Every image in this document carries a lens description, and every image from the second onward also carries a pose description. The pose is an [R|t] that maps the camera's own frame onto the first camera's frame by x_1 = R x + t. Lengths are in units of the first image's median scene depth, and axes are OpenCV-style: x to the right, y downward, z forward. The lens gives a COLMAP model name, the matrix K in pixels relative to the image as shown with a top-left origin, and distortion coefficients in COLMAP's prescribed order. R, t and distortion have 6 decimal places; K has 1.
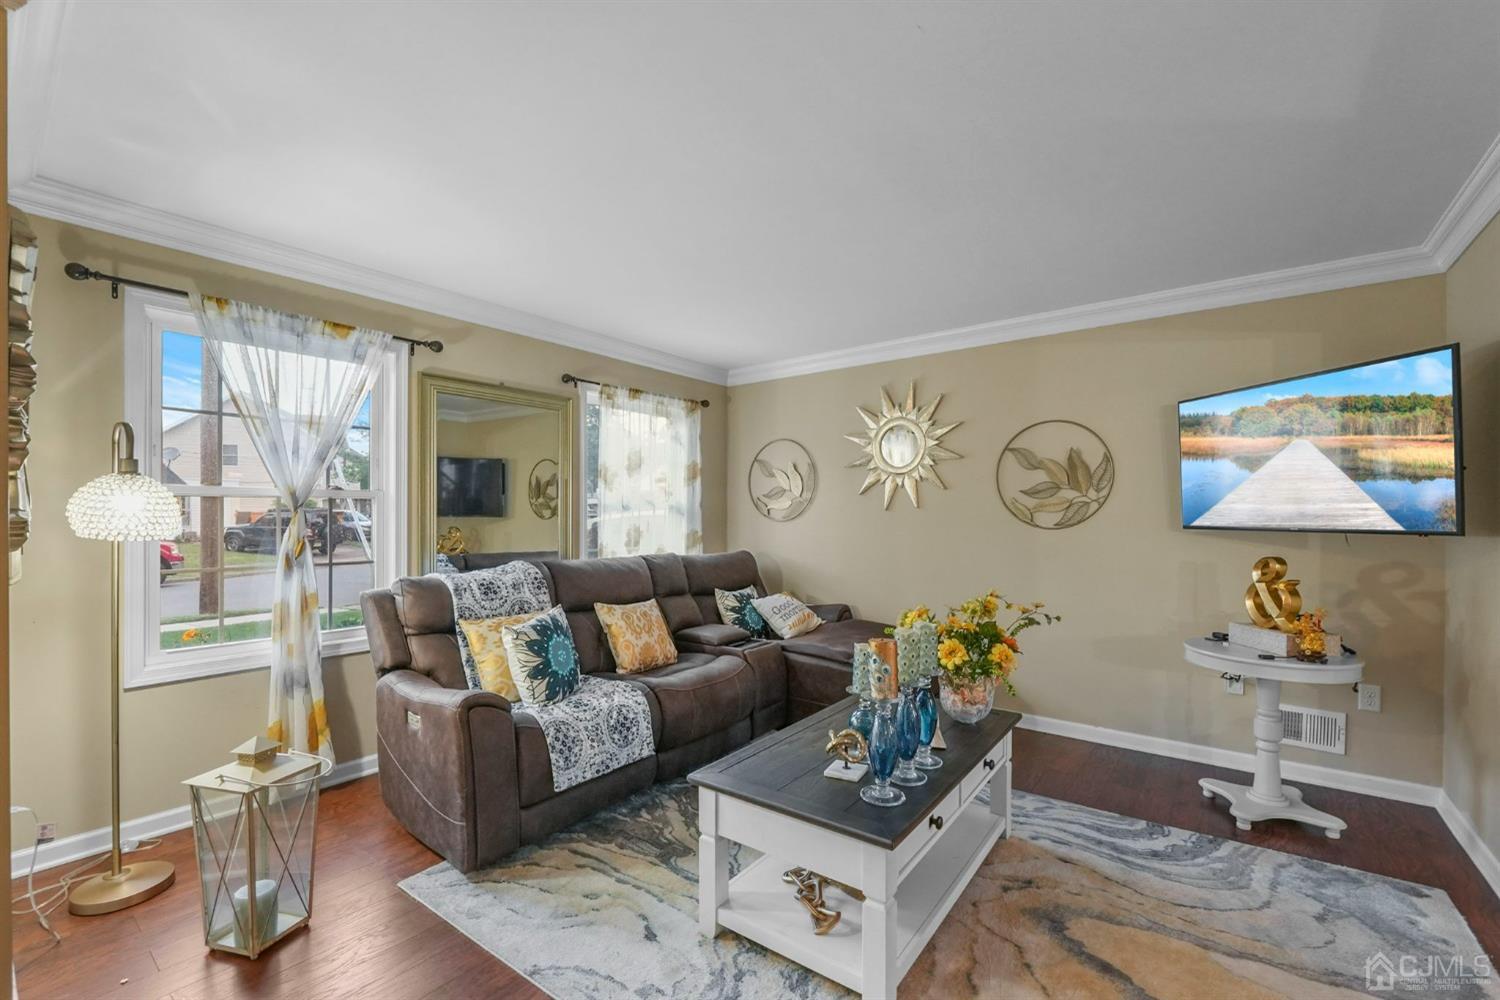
lens RADIAL K [[633.2, 0, 753.4], [0, 633.2, 528.6], [0, 0, 1]] dist [-0.004712, -0.002312]
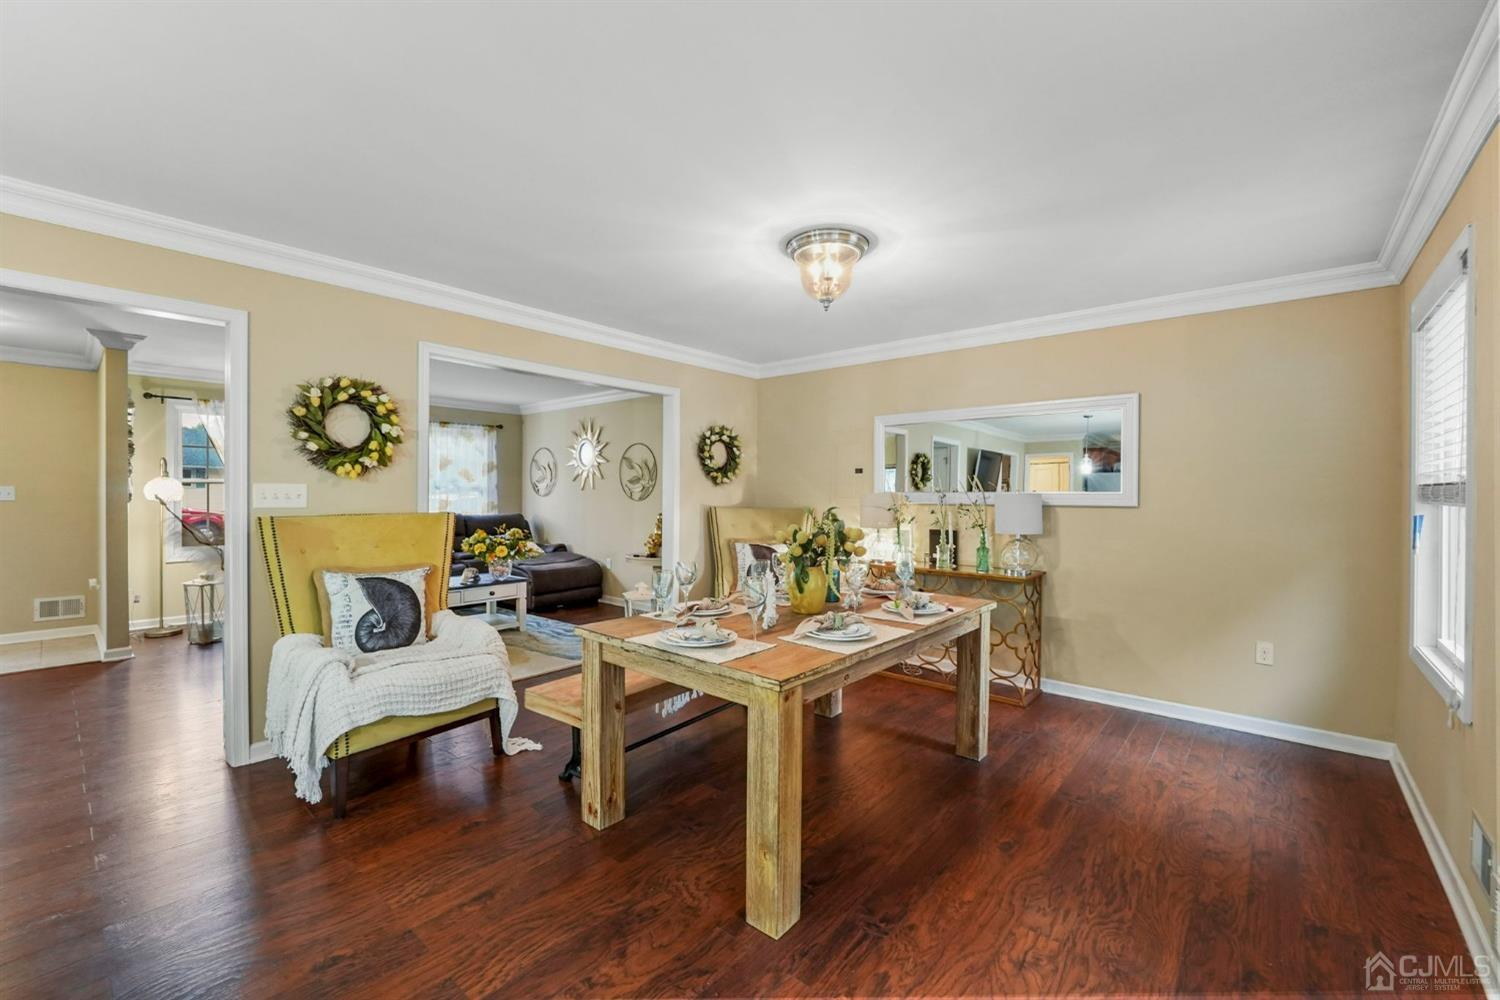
lens RADIAL K [[633.2, 0, 764.1], [0, 633.2, 505.2], [0, 0, 1]] dist [-0.004712, -0.002312]
pose [[0.998747, 0.004932, -0.049795, 0.971077], [-0.005049, 0.999985, -0.002221, 0.016803], [0.049783, 0.002470, 0.998757, -0.892339]]
